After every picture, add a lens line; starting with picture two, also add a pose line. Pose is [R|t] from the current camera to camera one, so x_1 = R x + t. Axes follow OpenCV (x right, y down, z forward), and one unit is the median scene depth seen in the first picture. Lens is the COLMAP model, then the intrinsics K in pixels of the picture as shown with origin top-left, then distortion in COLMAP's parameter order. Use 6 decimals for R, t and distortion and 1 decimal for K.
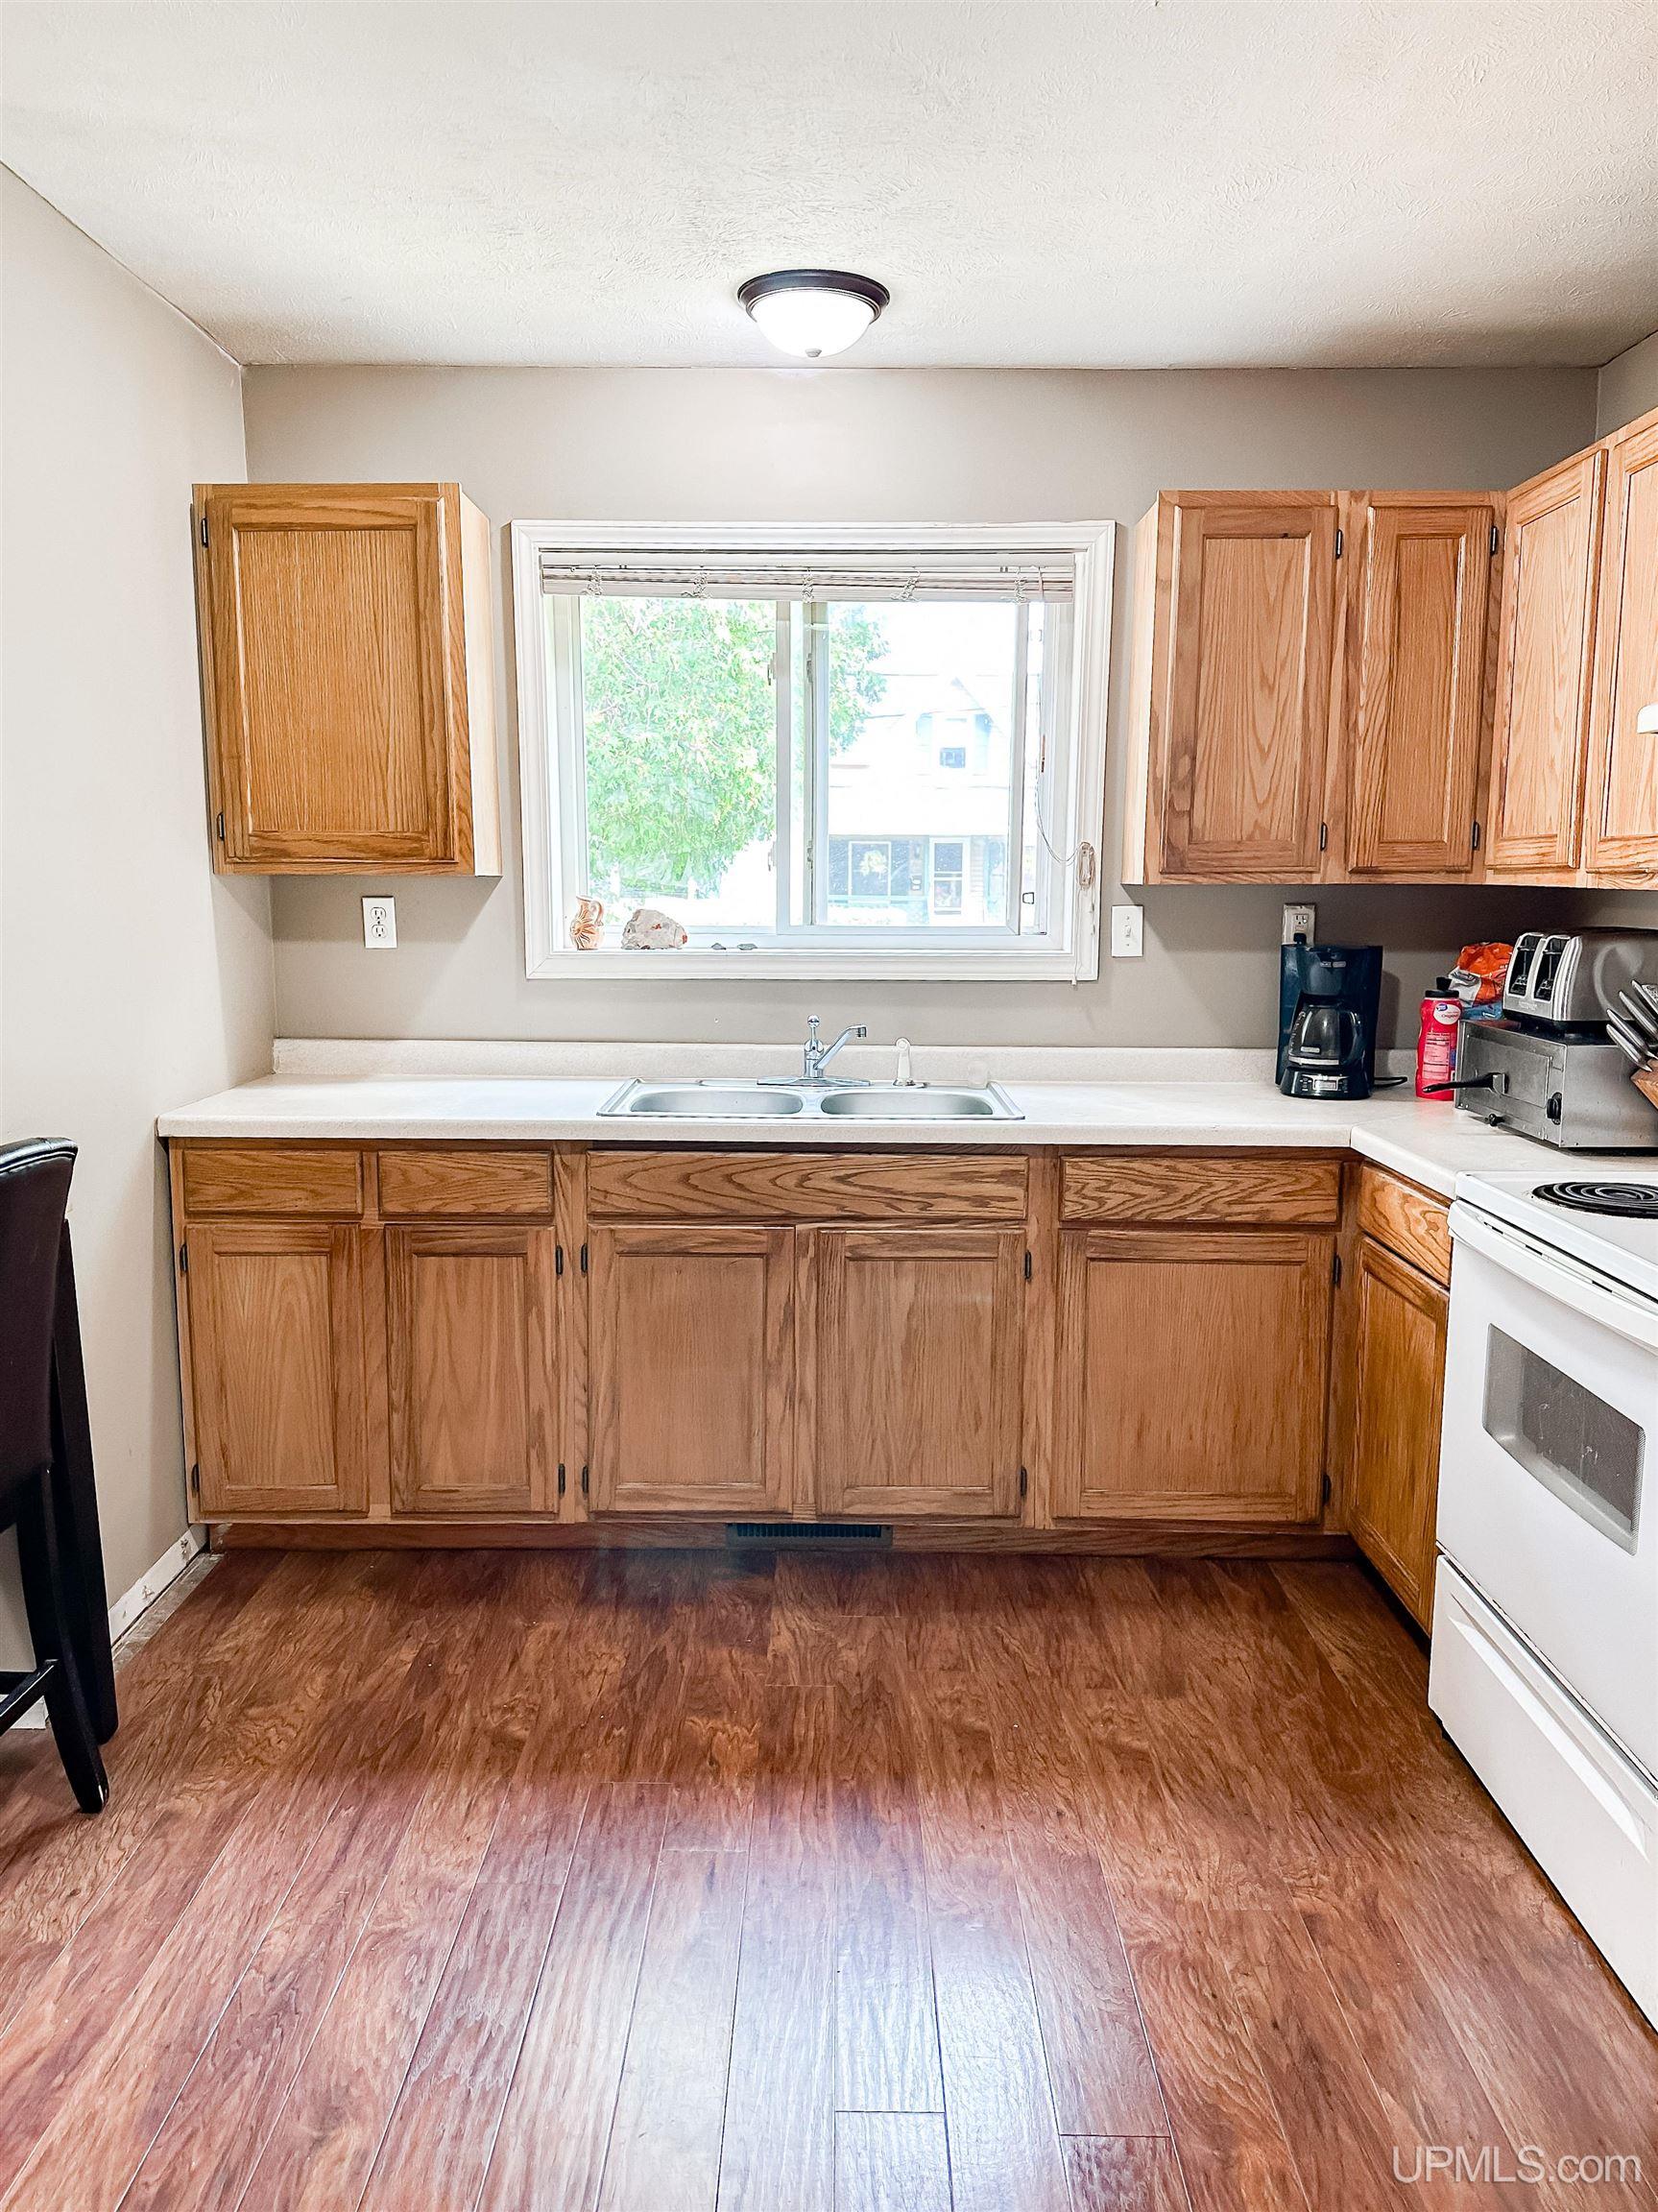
lens RADIAL K [[1591.4, 0, 845.9], [0, 1591.4, 1078.4], [0, 0, 1]] dist [0.069945, -0.069529]
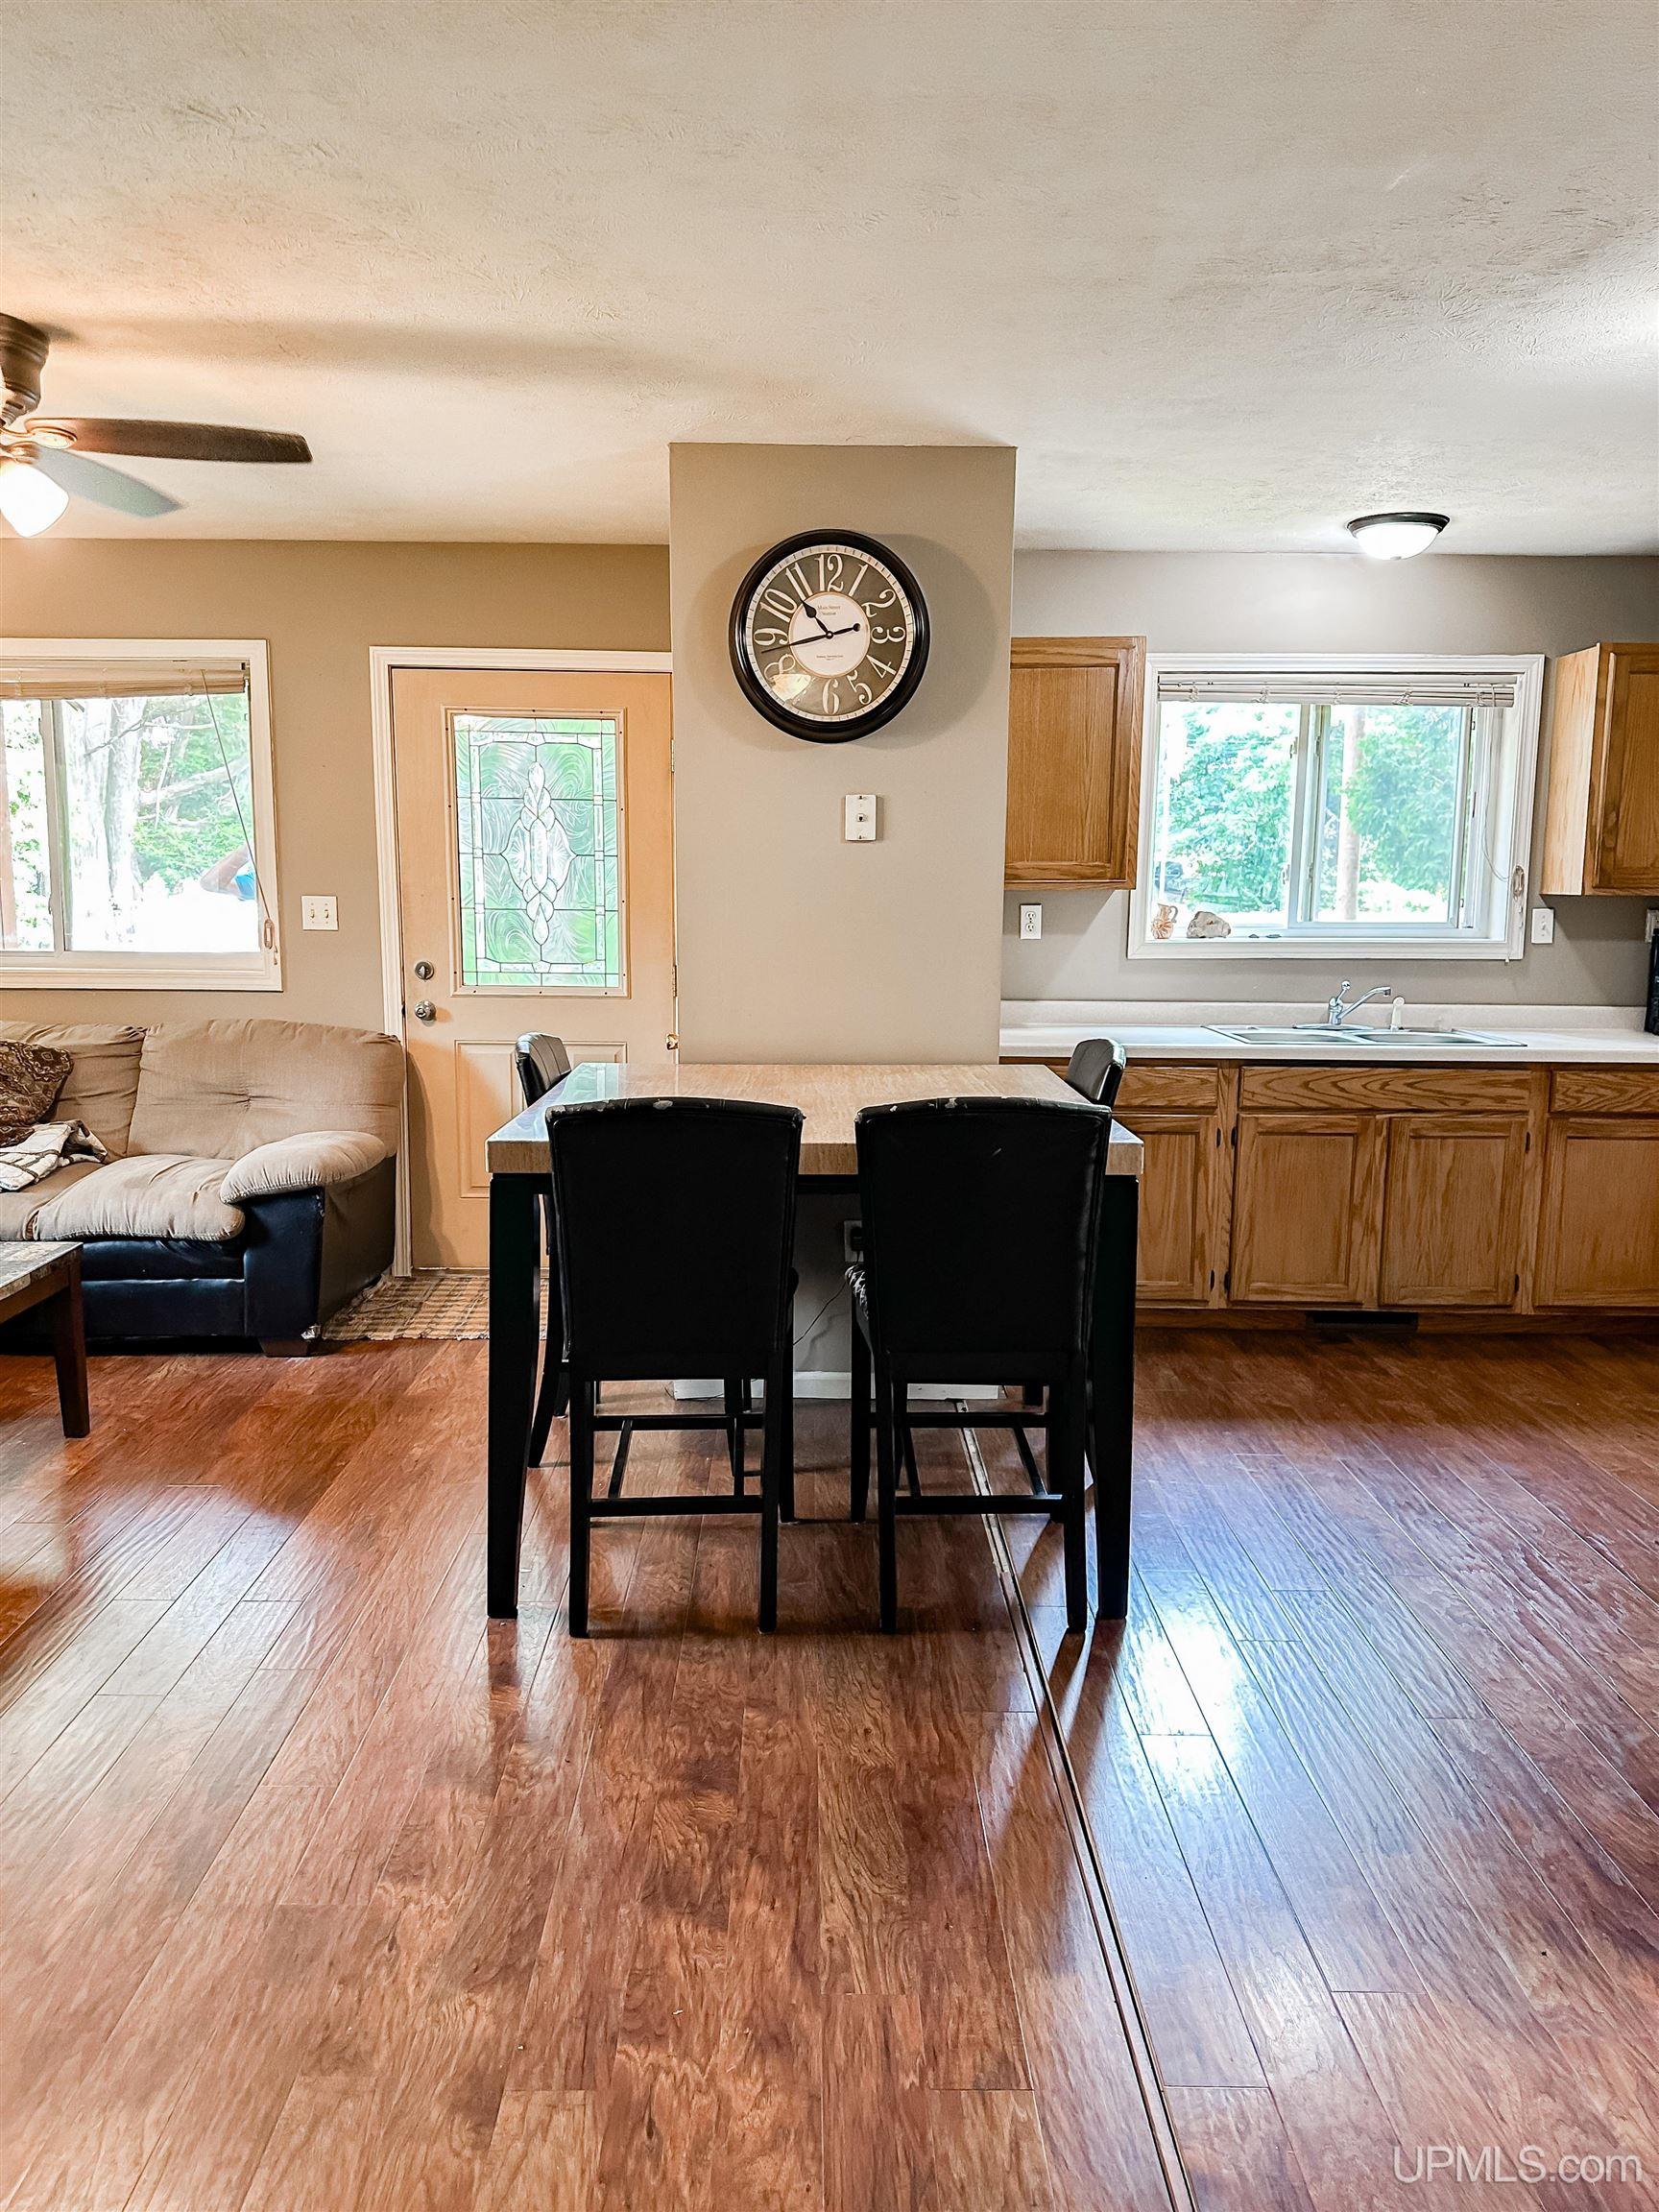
lens RADIAL K [[1591.4, 0, 850.1], [0, 1591.4, 1045.9], [0, 0, 1]] dist [0.069945, -0.069529]
pose [[0.999984, 0.002692, 0.004987, -0.545590], [-0.002614, 0.999874, -0.015674, 0.049794], [-0.005029, 0.015661, 0.999865, -0.556449]]
